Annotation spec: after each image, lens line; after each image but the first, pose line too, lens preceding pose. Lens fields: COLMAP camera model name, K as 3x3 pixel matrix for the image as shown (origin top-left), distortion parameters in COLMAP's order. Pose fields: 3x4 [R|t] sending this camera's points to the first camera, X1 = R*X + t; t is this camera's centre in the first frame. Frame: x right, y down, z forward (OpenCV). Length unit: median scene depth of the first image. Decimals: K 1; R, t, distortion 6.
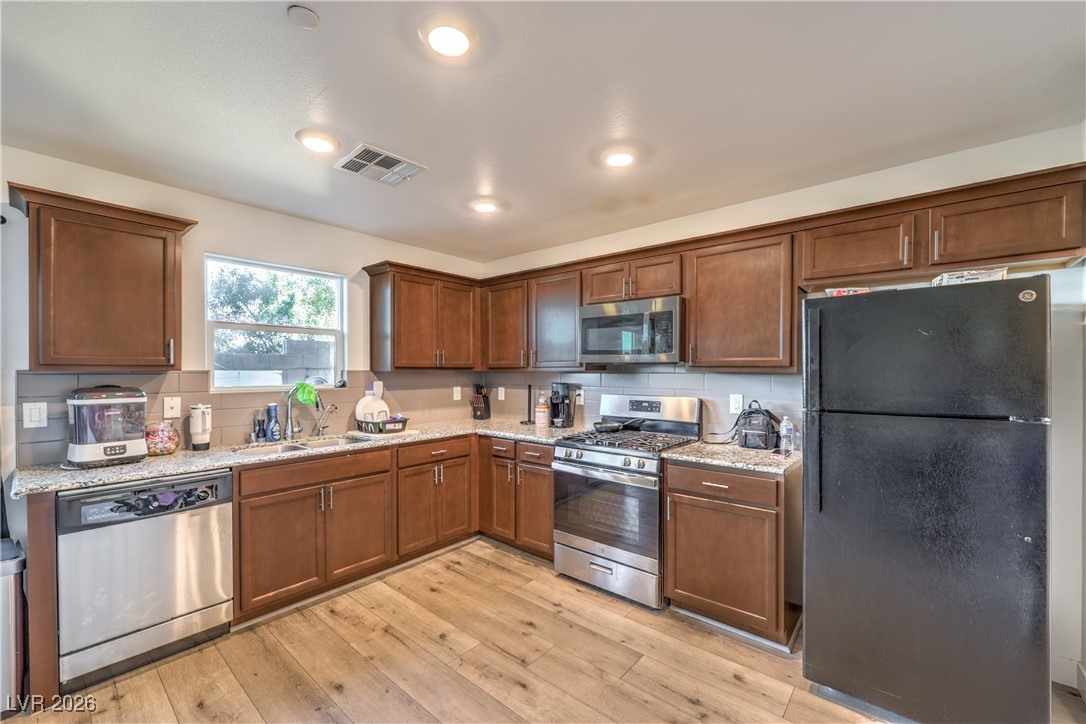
lens RADIAL K [[439.6, 0, 544.9], [0, 439.6, 379.7], [0, 0, 1]] dist [-0.000992, 0.001049]
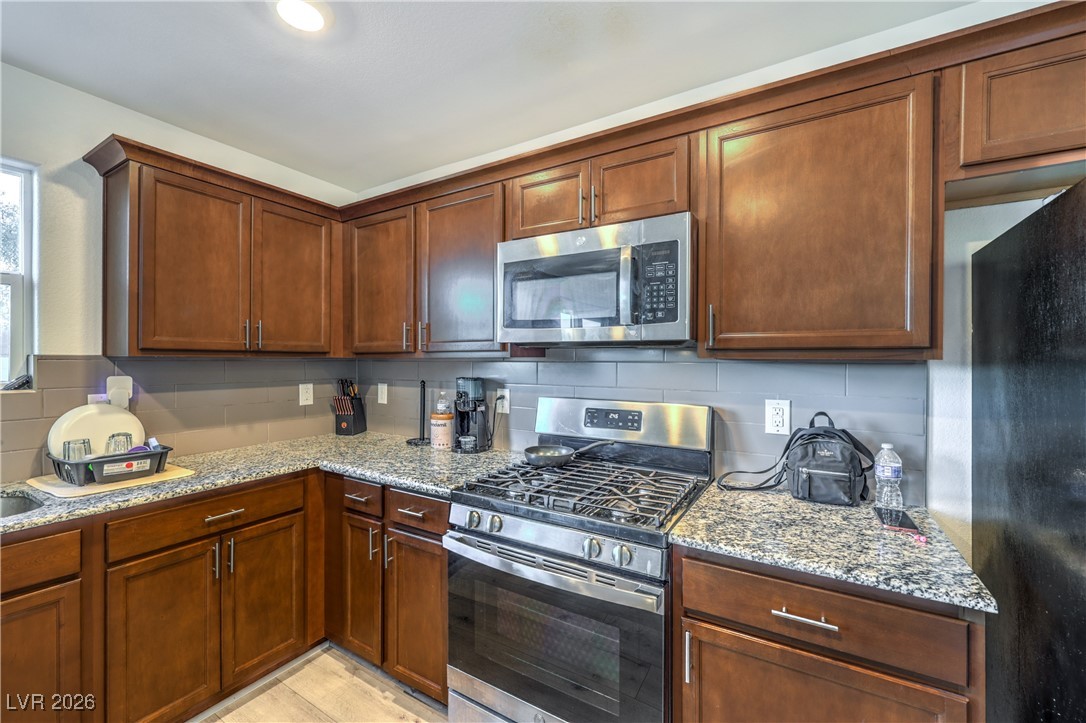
lens RADIAL K [[439.6, 0, 546.2], [0, 439.6, 362.1], [0, 0, 1]] dist [-0.000992, 0.001049]
pose [[0.987821, 0.002640, 0.155574, 0.054683], [-0.000017, 0.999858, -0.016862, -0.005104], [-0.155596, 0.016654, 0.987680, 0.481755]]
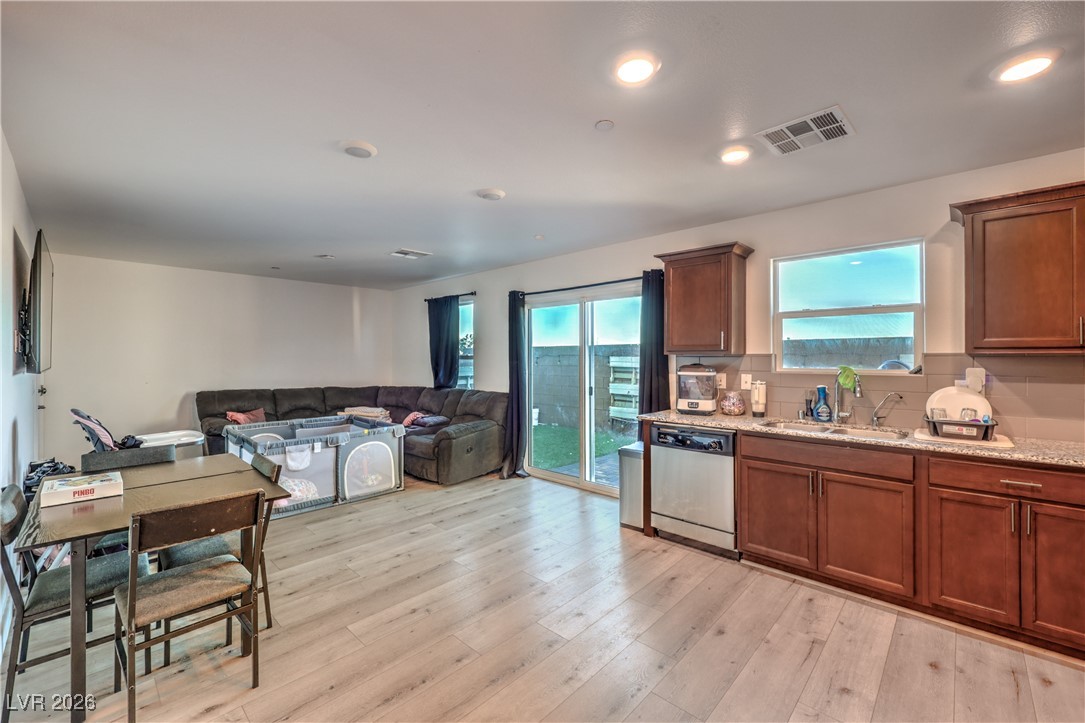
lens RADIAL K [[439.2, 0, 539.6], [0, 439.2, 360.6], [0, 0, 1]] dist [-0.000992, 0.001049]
pose [[-0.053698, 0.007748, -0.998527, 0.461543], [-0.017201, 0.999814, 0.008683, -0.002591], [0.998409, 0.017642, -0.053555, 0.390616]]
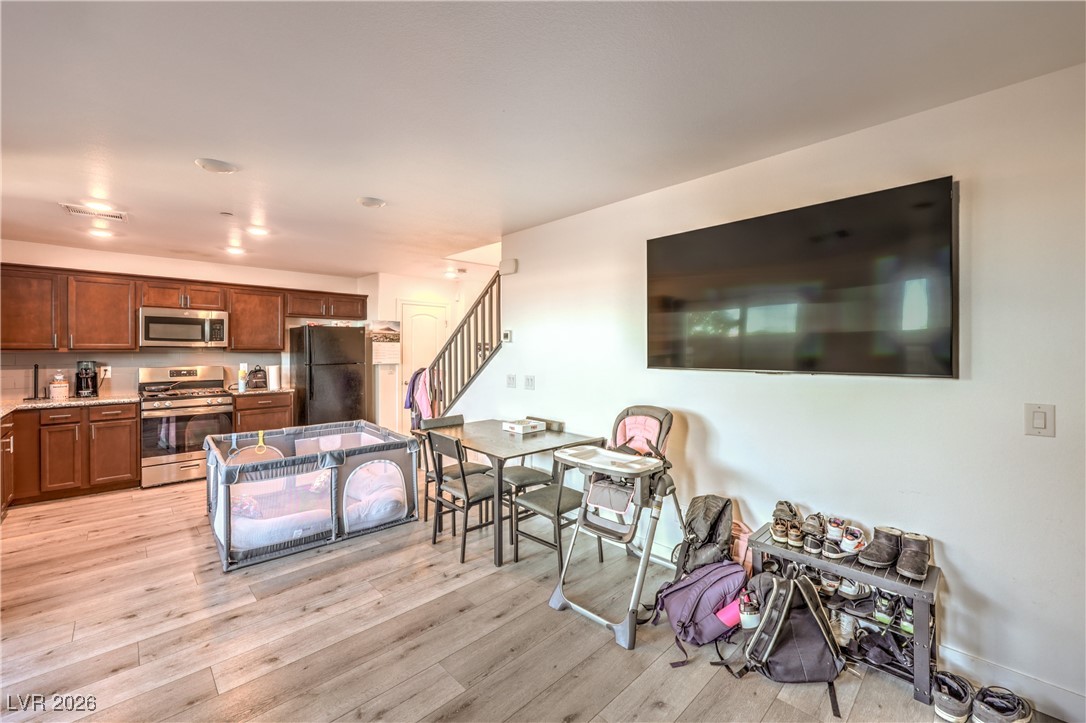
lens RADIAL K [[439.6, 0, 541.5], [0, 439.6, 353.9], [0, 0, 1]] dist [-0.000992, 0.001049]
pose [[0.103388, -0.008273, 0.994607, -1.349068], [0.023369, 0.999710, 0.005886, 0.011057], [-0.994366, 0.022635, 0.103552, -0.511318]]
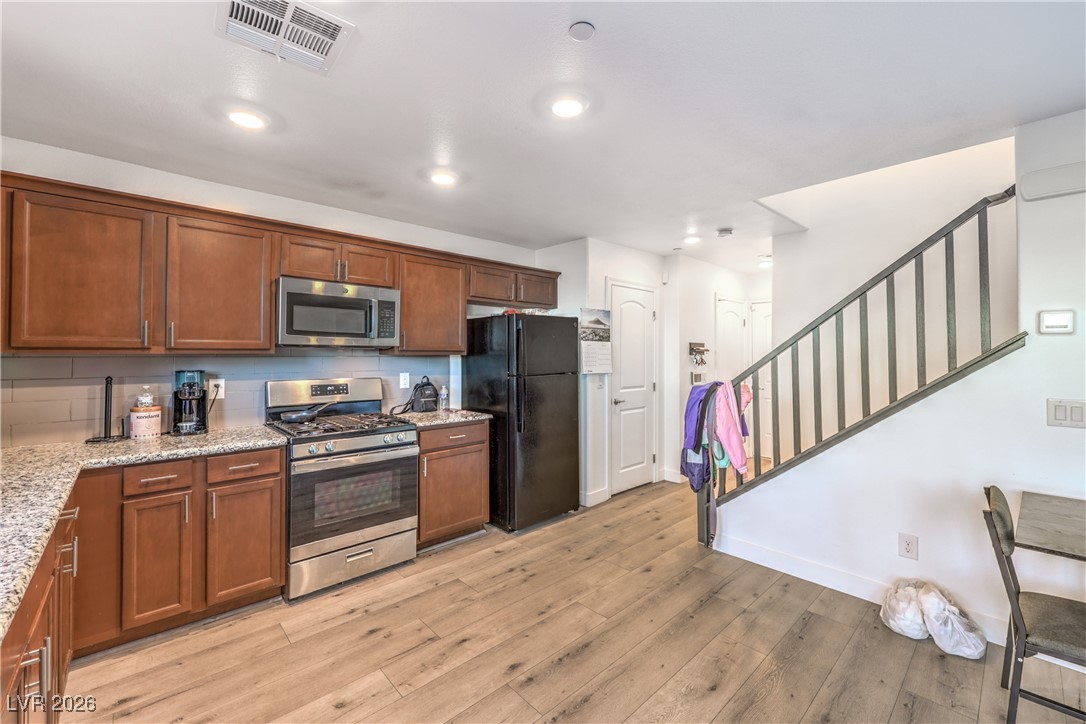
lens RADIAL K [[439.6, 0, 540.7], [0, 439.6, 353.0], [0, 0, 1]] dist [-0.000992, 0.001049]
pose [[0.128394, 0.007052, 0.991698, -0.752929], [0.022801, 0.999689, -0.010061, -0.002052], [-0.991461, 0.023904, 0.128194, 0.442742]]
